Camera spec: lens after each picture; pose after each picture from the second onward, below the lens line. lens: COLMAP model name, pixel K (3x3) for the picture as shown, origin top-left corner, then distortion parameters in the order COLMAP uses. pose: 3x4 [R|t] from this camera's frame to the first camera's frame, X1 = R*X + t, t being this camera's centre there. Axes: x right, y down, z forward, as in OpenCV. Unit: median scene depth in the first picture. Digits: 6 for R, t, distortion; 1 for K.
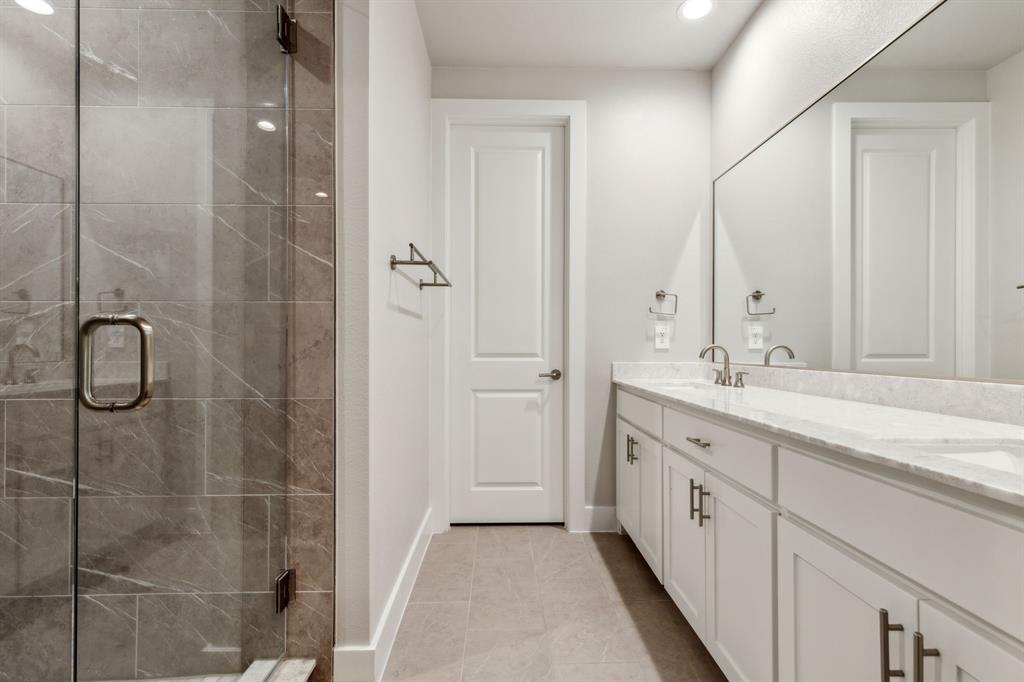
lens RADIAL K [[472.3, 0, 512.0], [0, 472.3, 341.0], [0, 0, 1]] dist [0.004037, -0.000627]
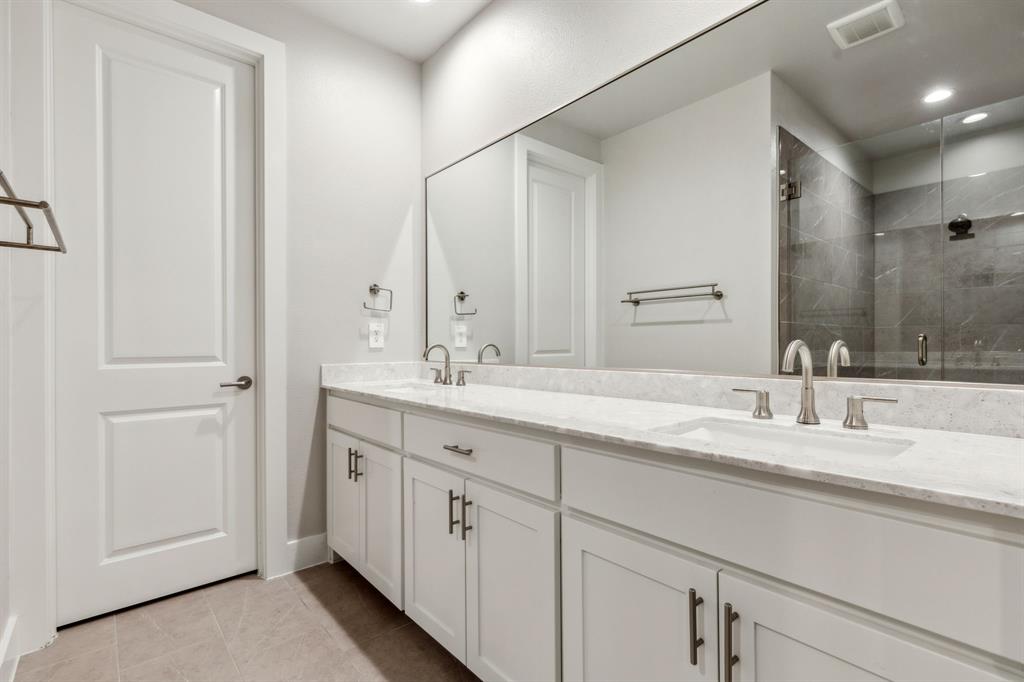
lens RADIAL K [[472.3, 0, 512.0], [0, 472.3, 341.0], [0, 0, 1]] dist [0.004037, -0.000627]
pose [[0.768899, -0.001899, 0.639368, -0.070556], [-0.002601, 0.999978, 0.006098, -0.003553], [-0.639365, -0.006352, 0.768877, 0.129657]]
